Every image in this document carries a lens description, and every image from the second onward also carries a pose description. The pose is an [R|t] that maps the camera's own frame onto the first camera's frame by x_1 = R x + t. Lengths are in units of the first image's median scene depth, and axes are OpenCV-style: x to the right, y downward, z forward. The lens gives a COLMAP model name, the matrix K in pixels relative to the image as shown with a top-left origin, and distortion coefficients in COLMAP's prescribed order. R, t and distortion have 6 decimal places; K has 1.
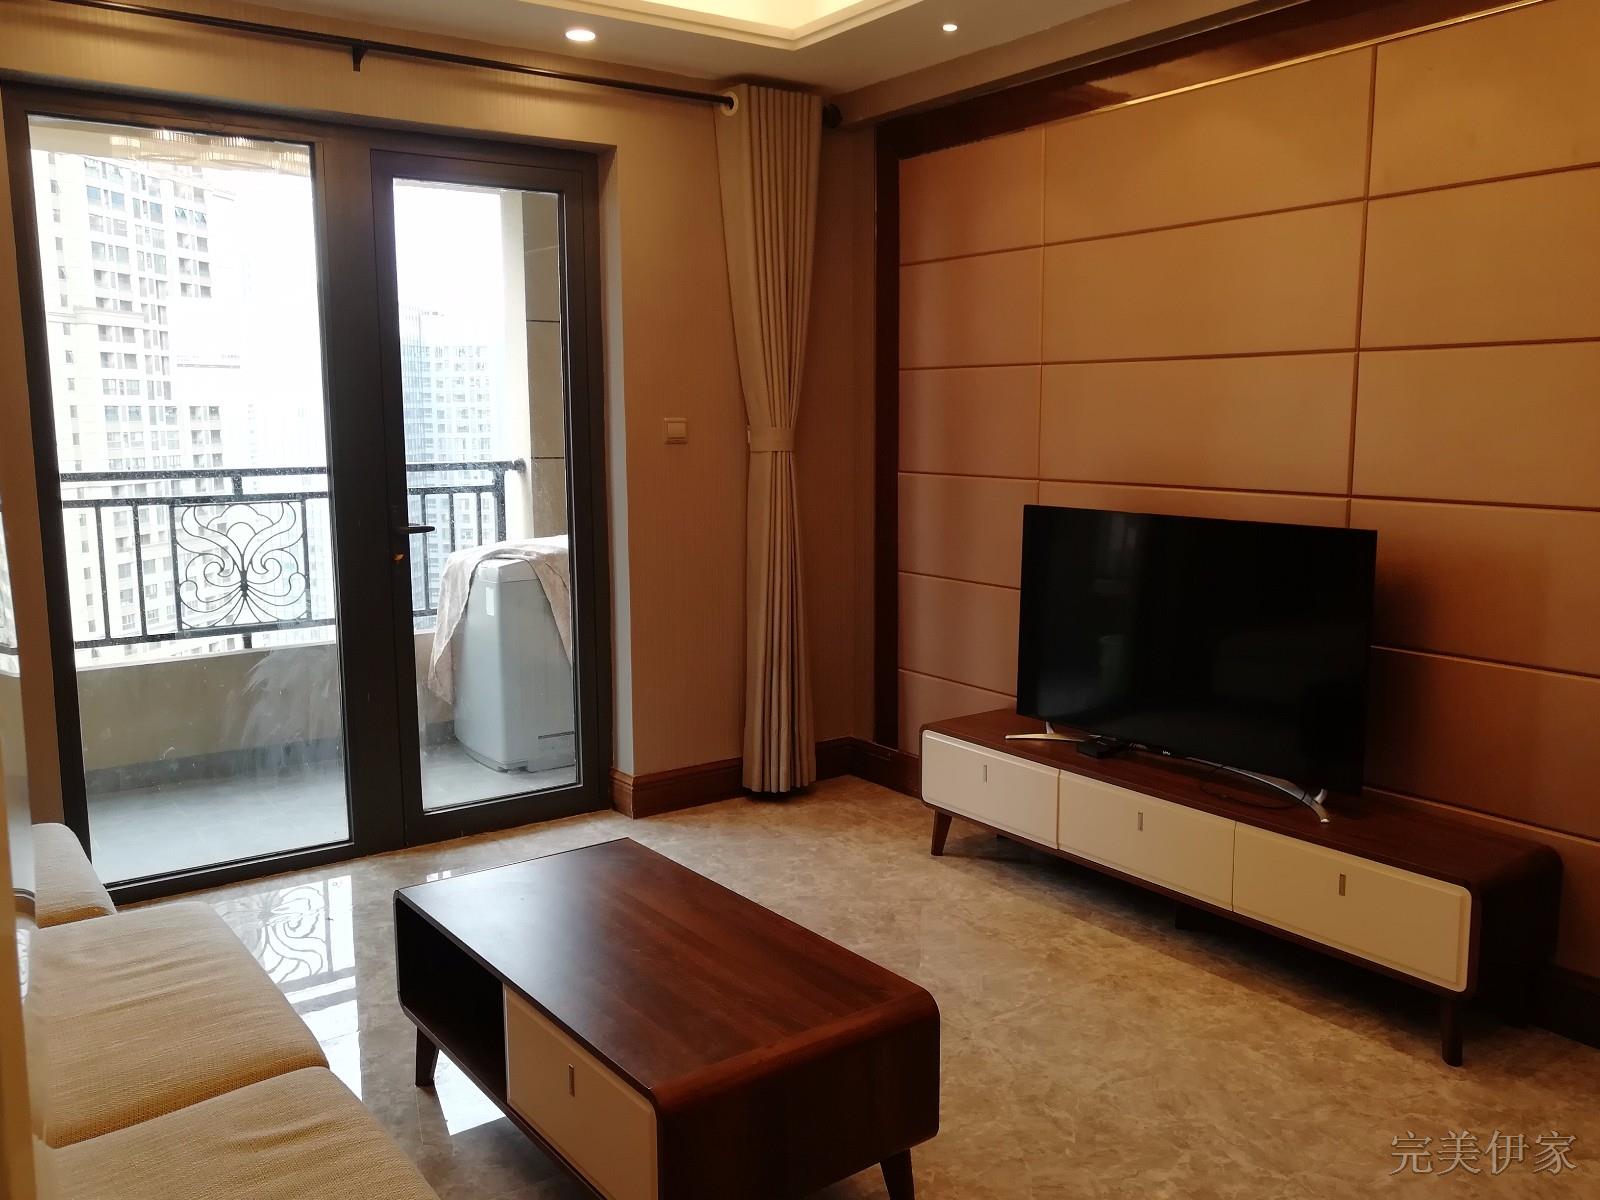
lens RADIAL K [[1304.1, 0, 800.0], [0, 1304.1, 600.0], [0, 0, 1]] dist [0.001931, 0.010793]
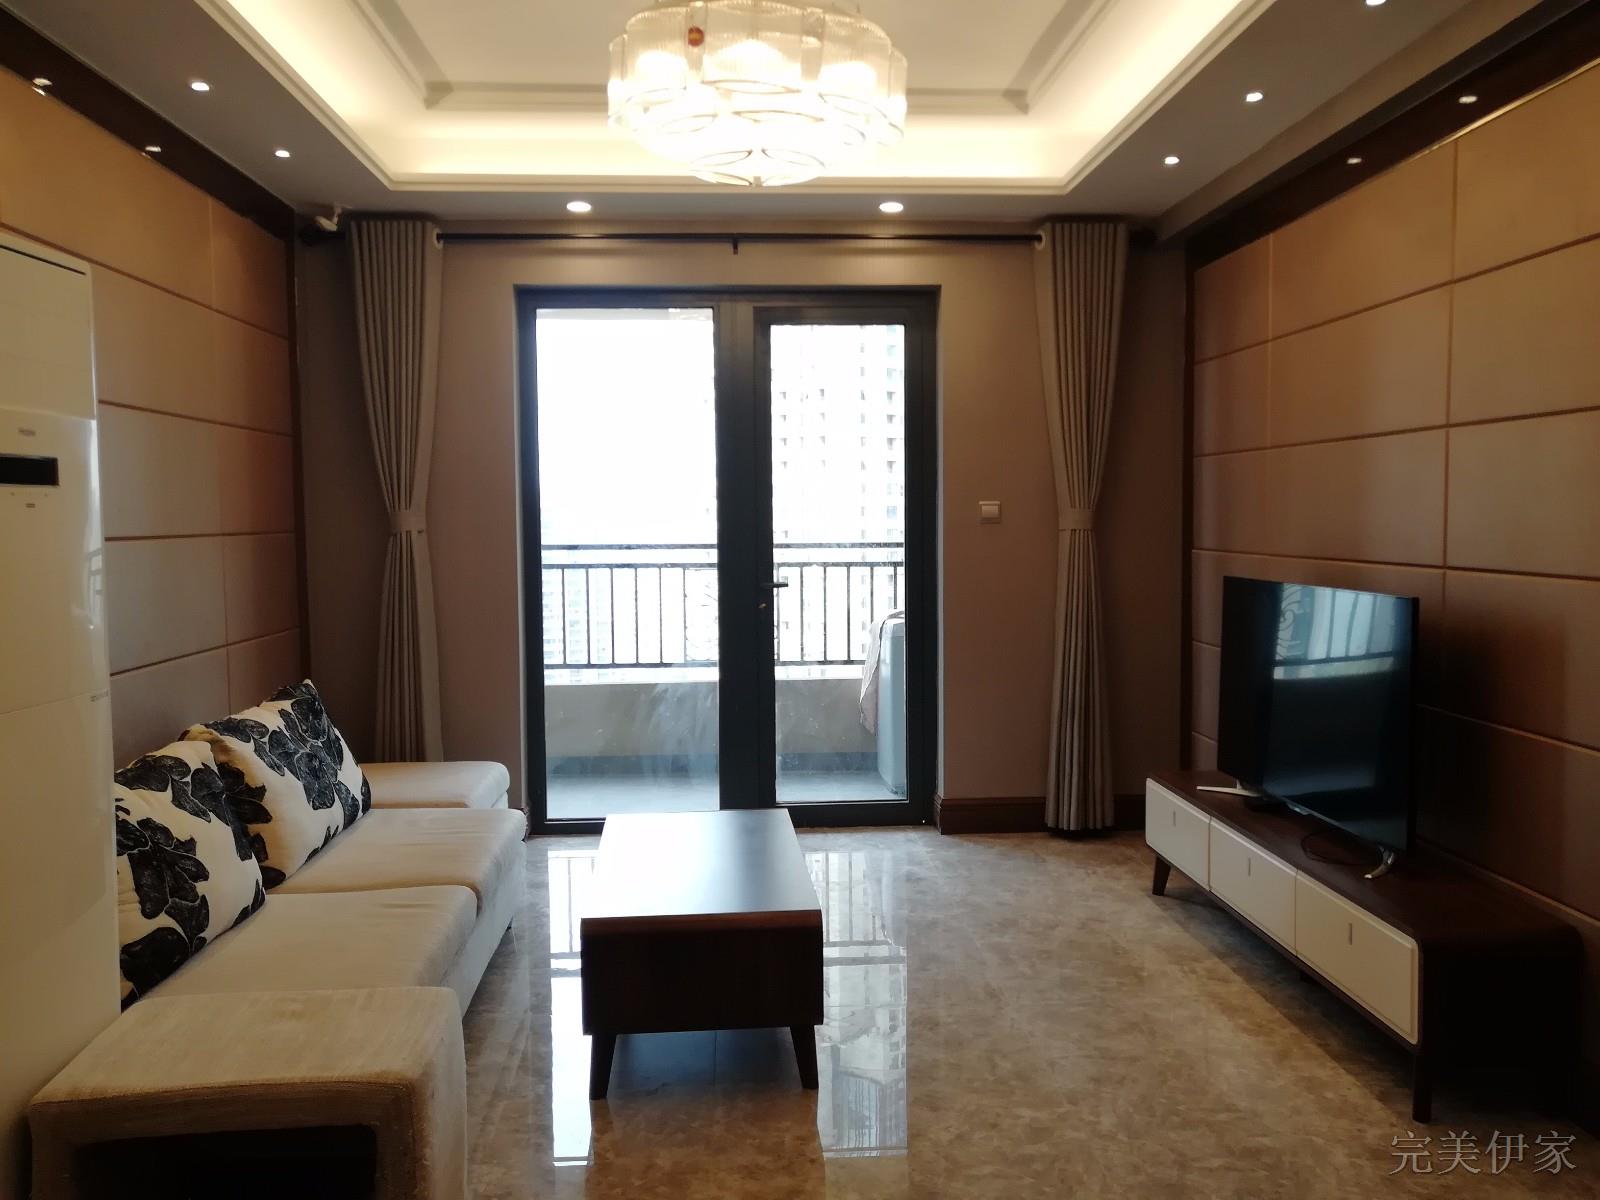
lens RADIAL K [[1267.8, 0, 800.0], [0, 1267.8, 600.0], [0, 0, 1]] dist [0.006398, 0.006988]
pose [[0.853562, 0.034217, -0.519867, 0.407571], [-0.071800, 0.996045, -0.052329, 0.027285], [0.516020, 0.081993, 0.852643, -0.085083]]
